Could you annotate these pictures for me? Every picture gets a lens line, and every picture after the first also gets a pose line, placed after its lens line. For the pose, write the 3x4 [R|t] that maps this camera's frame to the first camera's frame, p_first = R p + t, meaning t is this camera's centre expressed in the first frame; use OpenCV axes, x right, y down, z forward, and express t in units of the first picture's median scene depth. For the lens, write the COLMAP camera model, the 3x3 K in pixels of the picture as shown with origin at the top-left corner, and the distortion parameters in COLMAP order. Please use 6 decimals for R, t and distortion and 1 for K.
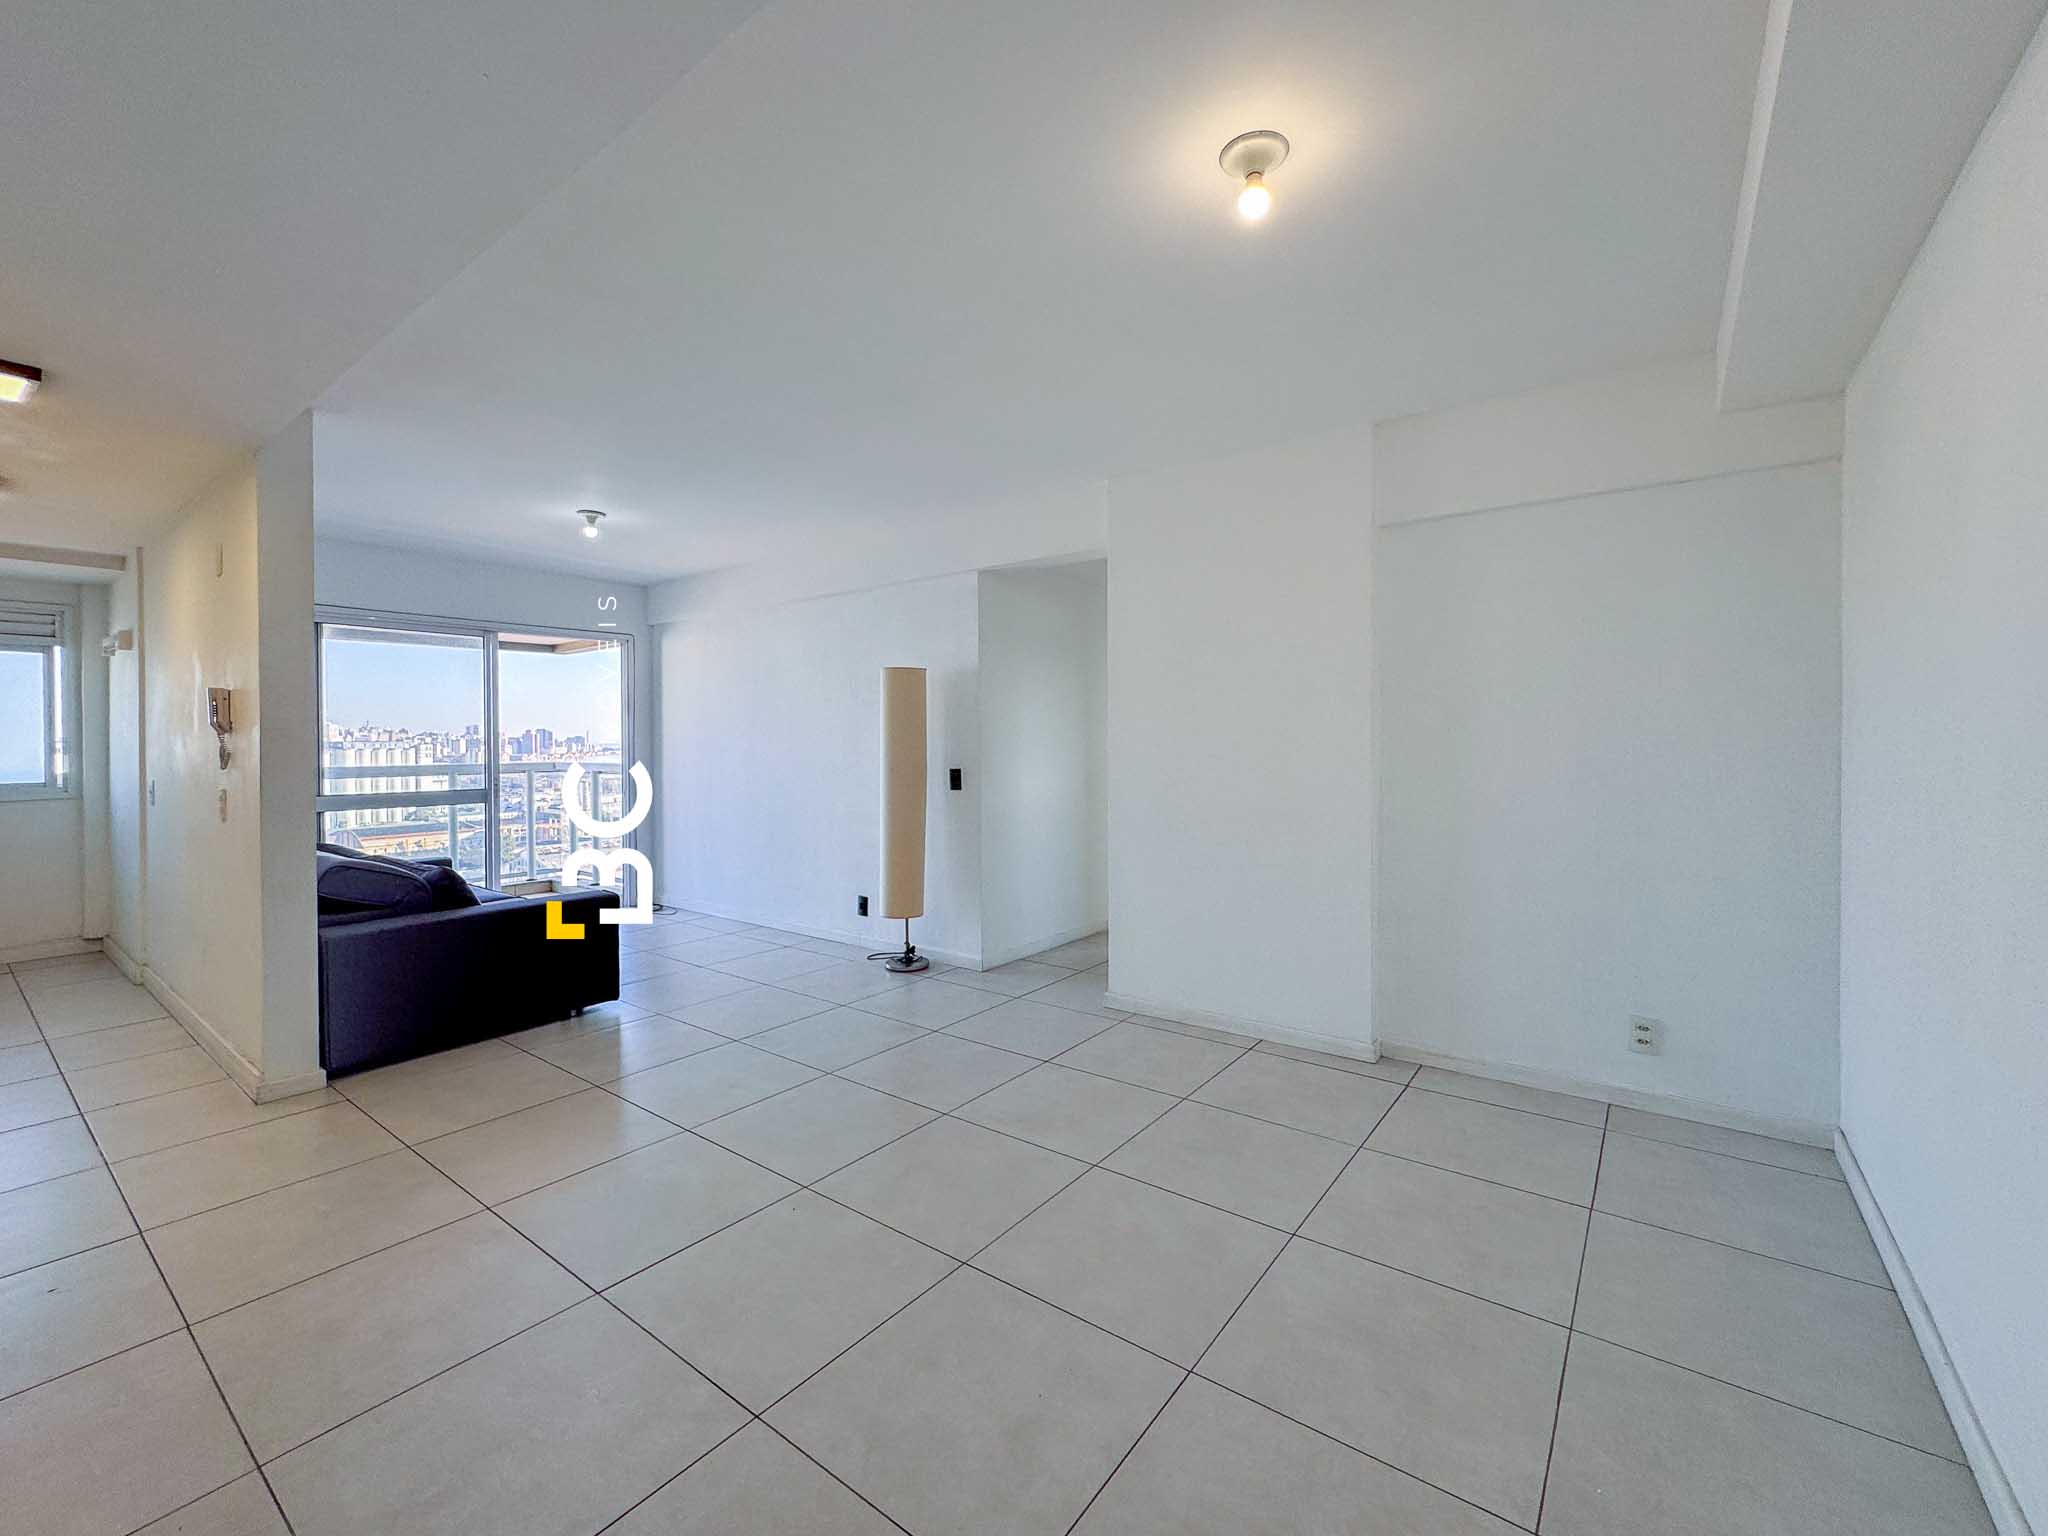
lens RADIAL K [[837.9, 0, 1018.5], [0, 837.9, 746.4], [0, 0, 1]] dist [-0.000856, 0.000118]
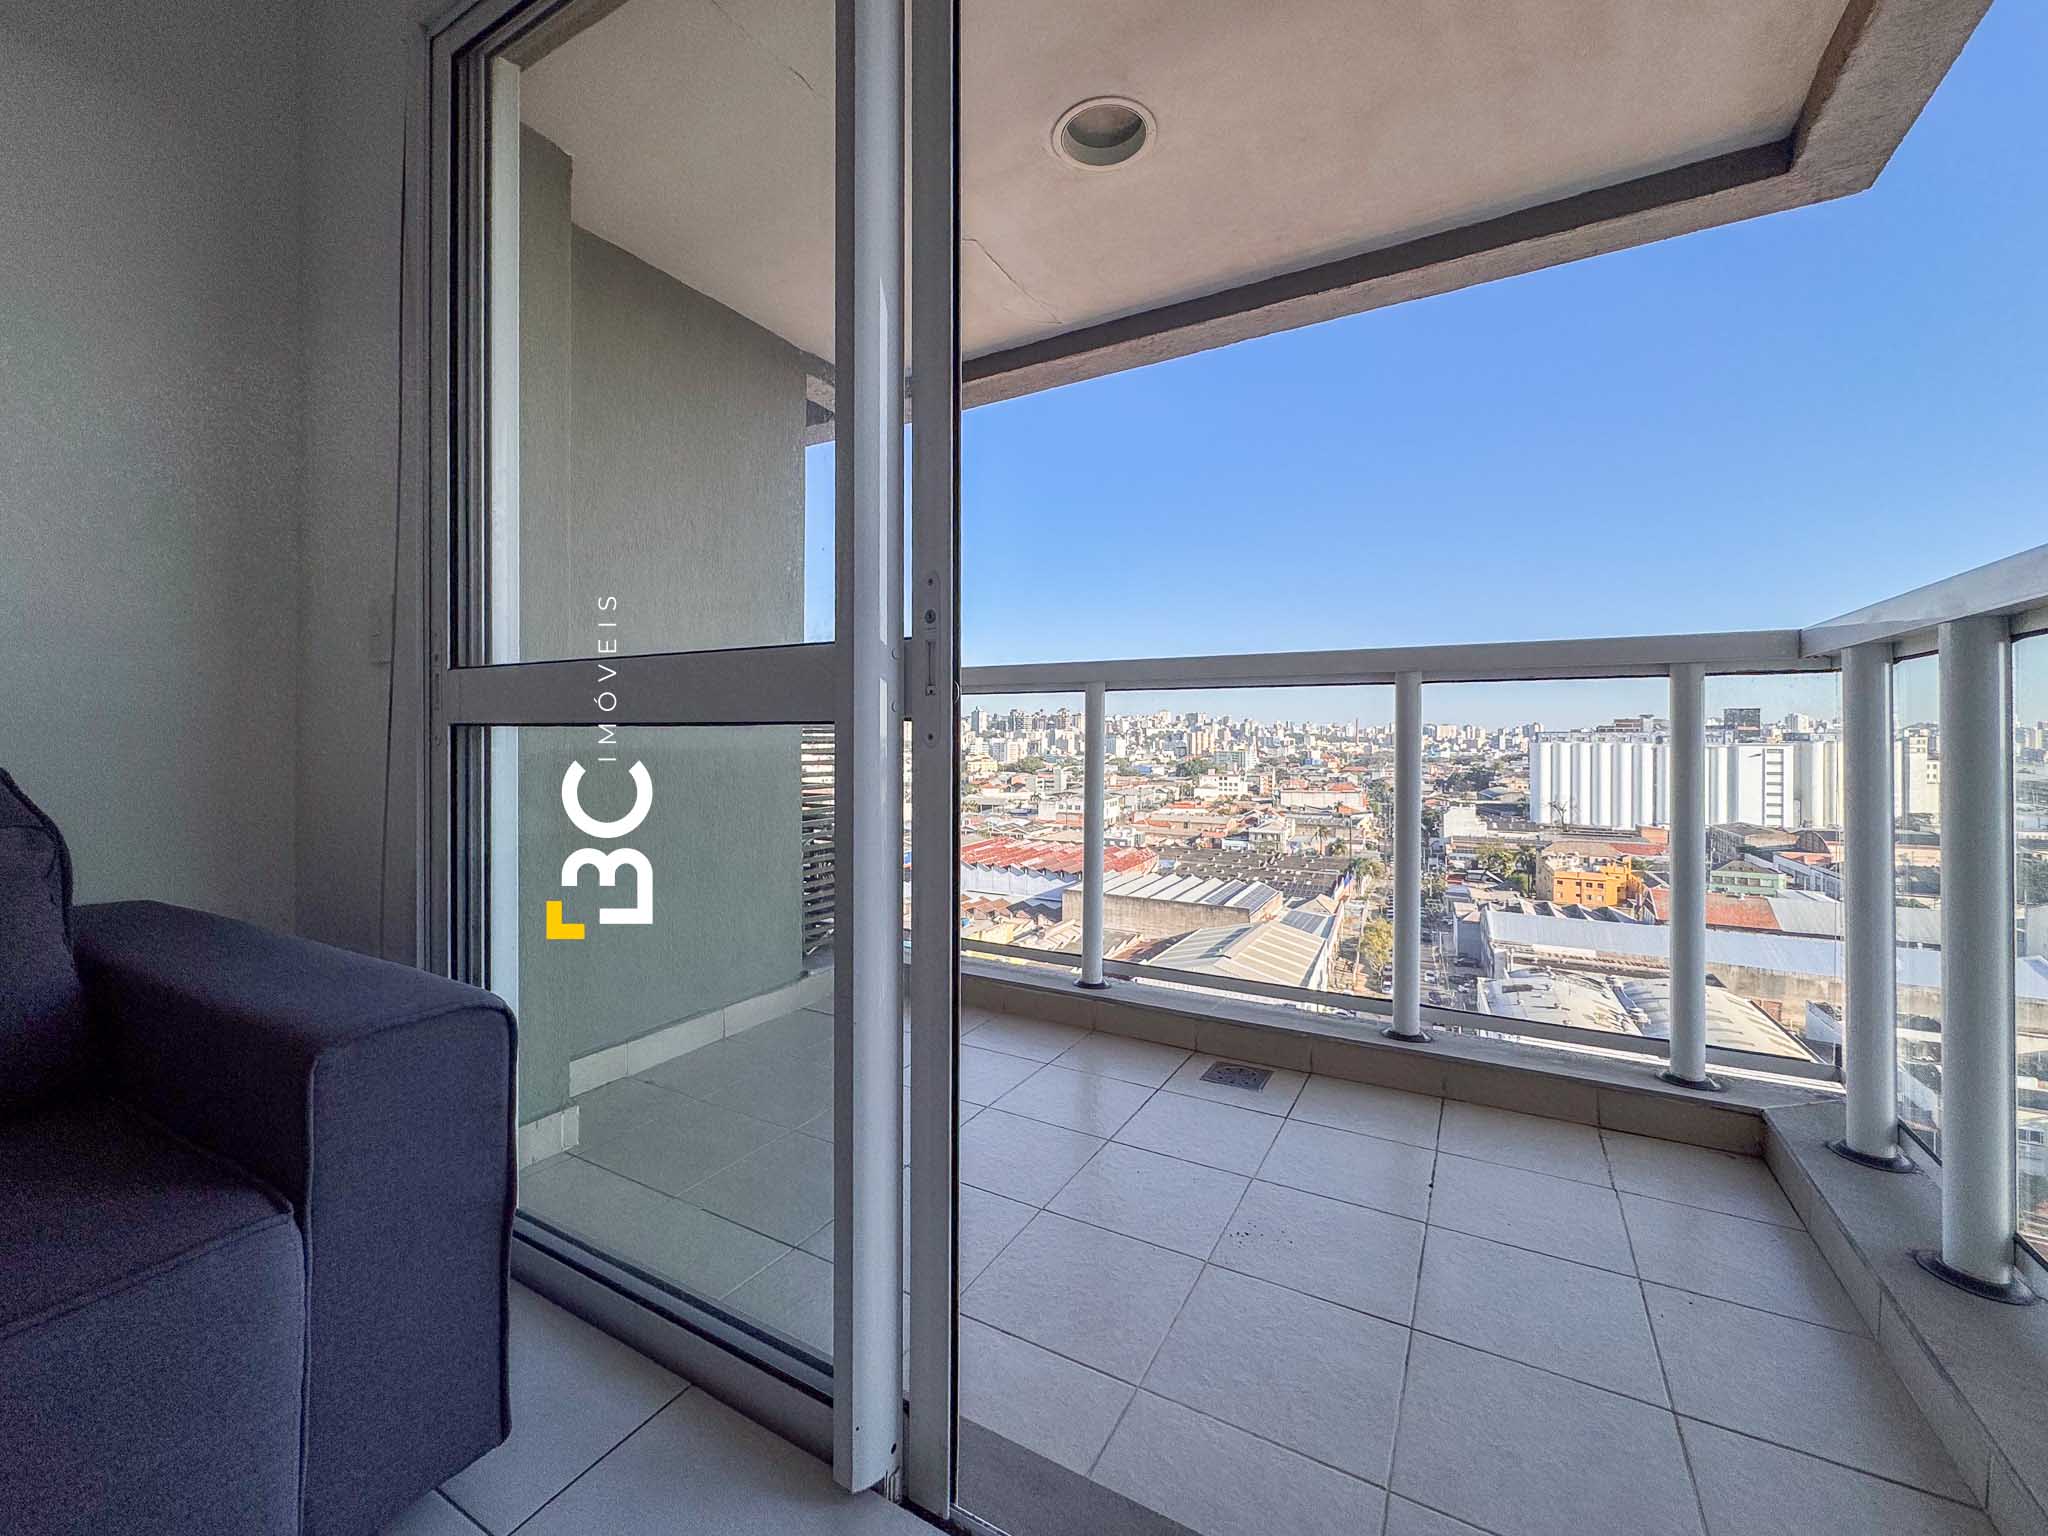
lens RADIAL K [[870.0, 0, 1018.6], [0, 870.0, 736.1], [0, 0, 1]] dist [-0.002666, 0.000192]
pose [[0.148584, 0.006011, -0.988882, -0.528015], [-0.009220, 0.999946, 0.004693, 0.081117], [0.988857, 0.008420, 0.148632, 1.153606]]
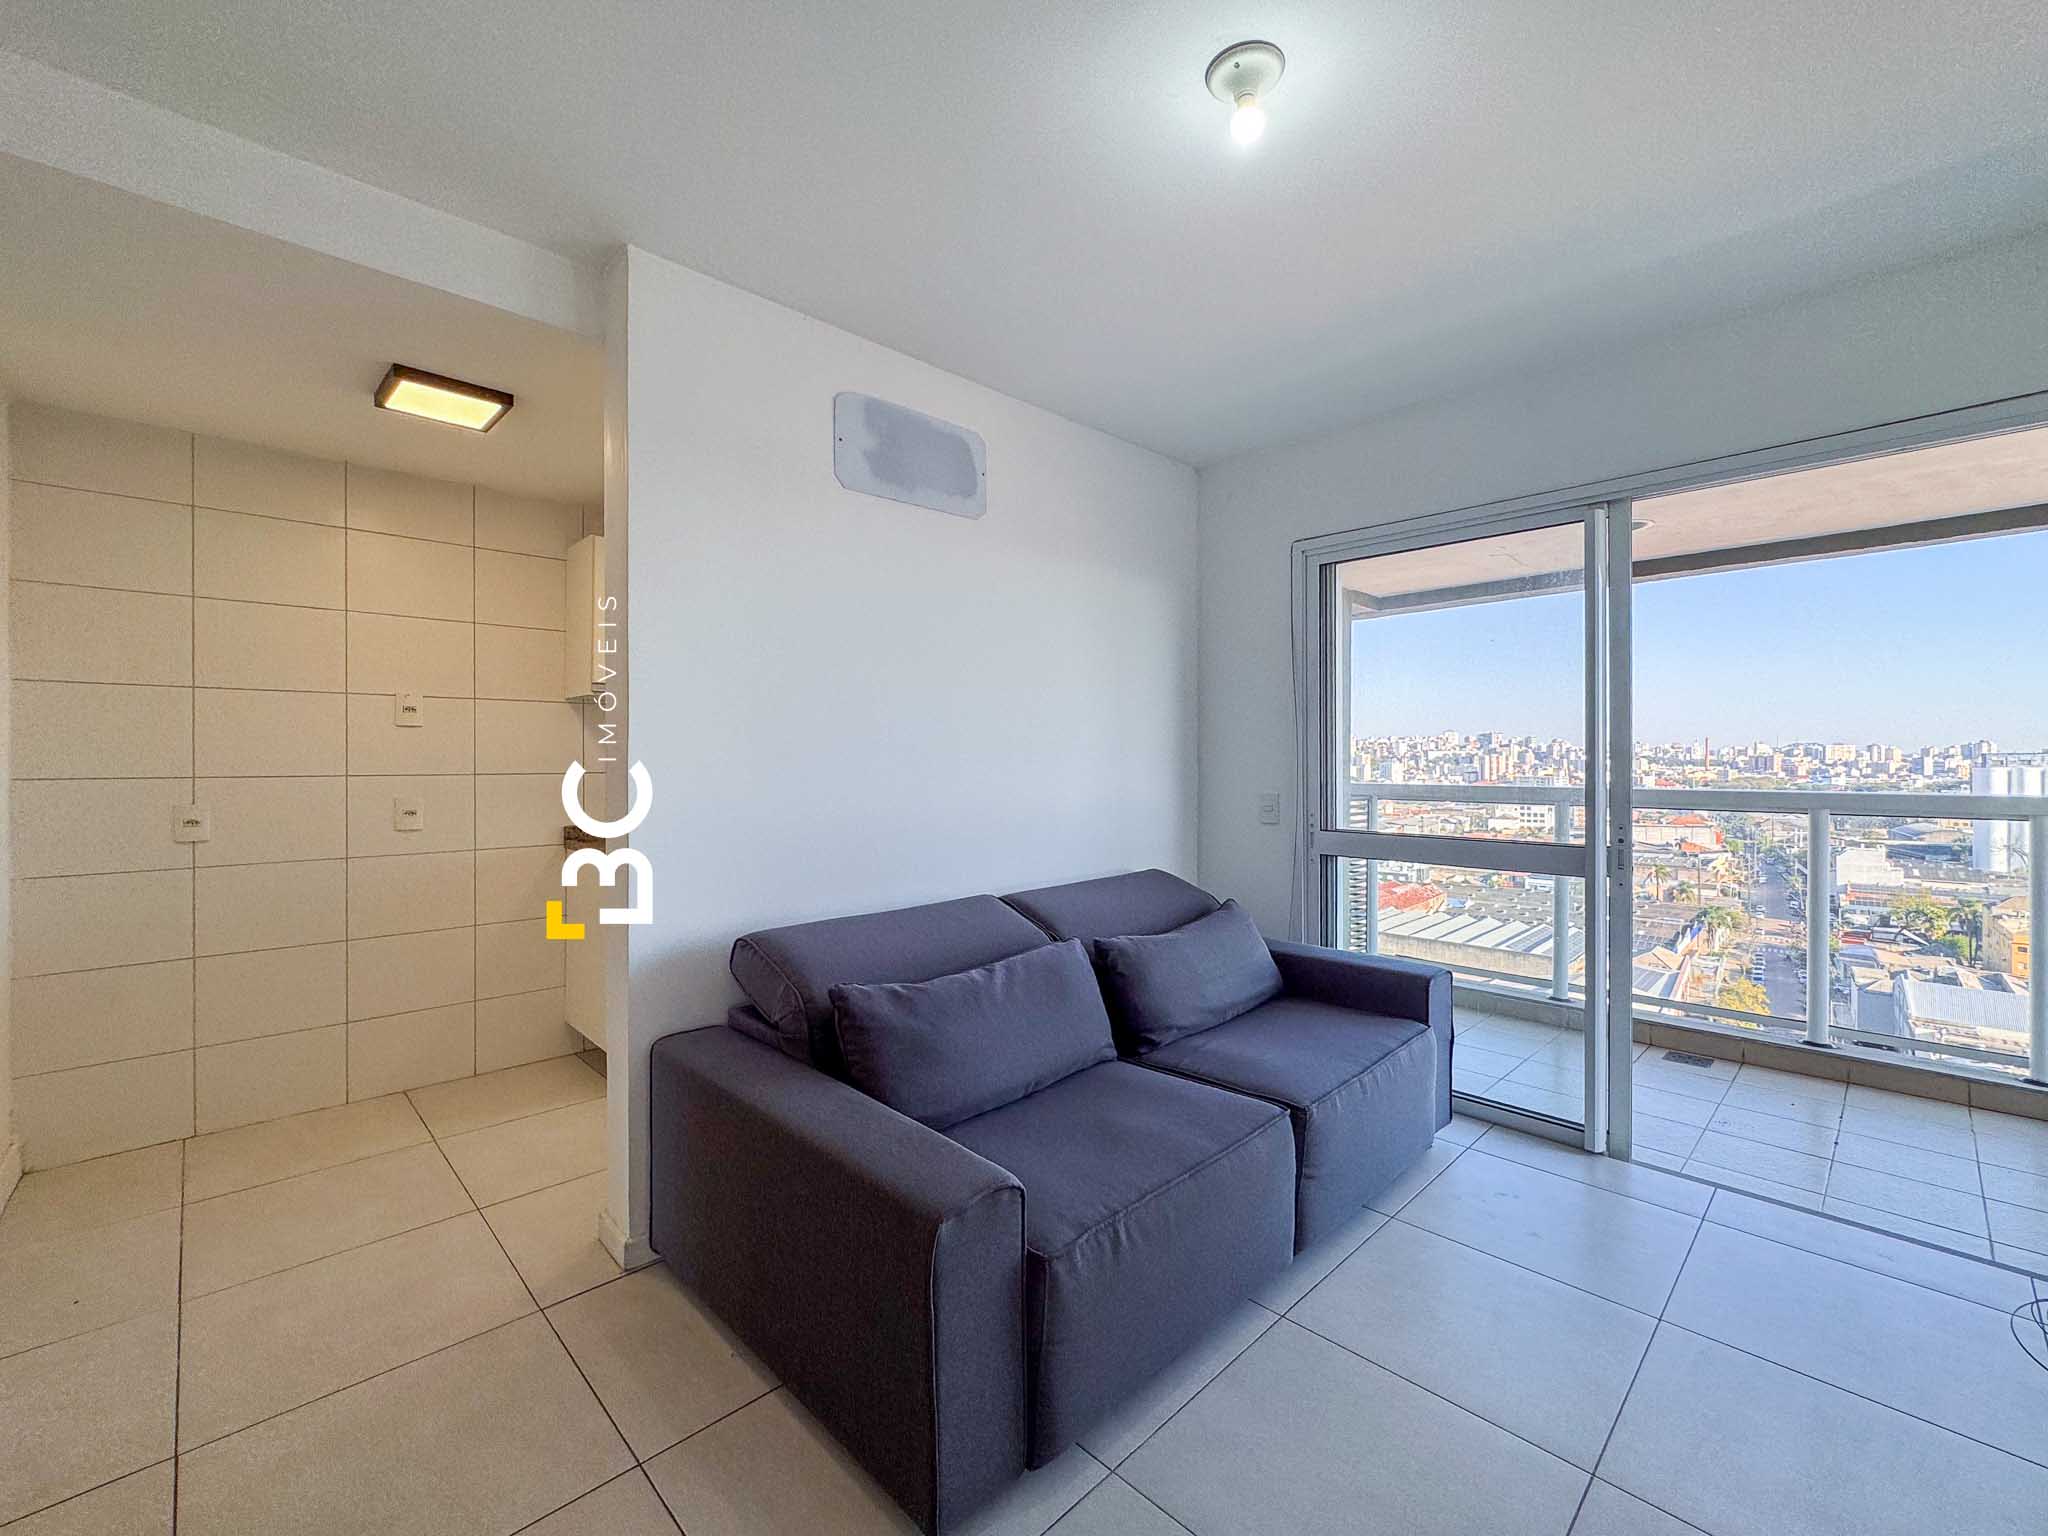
lens RADIAL K [[875.7, 0, 995.3], [0, 875.7, 759.2], [0, 0, 1]] dist [-0.001986, -0.002950]
pose [[-0.162569, 0.005348, -0.986683, -0.122869], [-0.004730, 0.999970, 0.006199, 0.001987], [0.986686, 0.005675, -0.162539, 0.864343]]
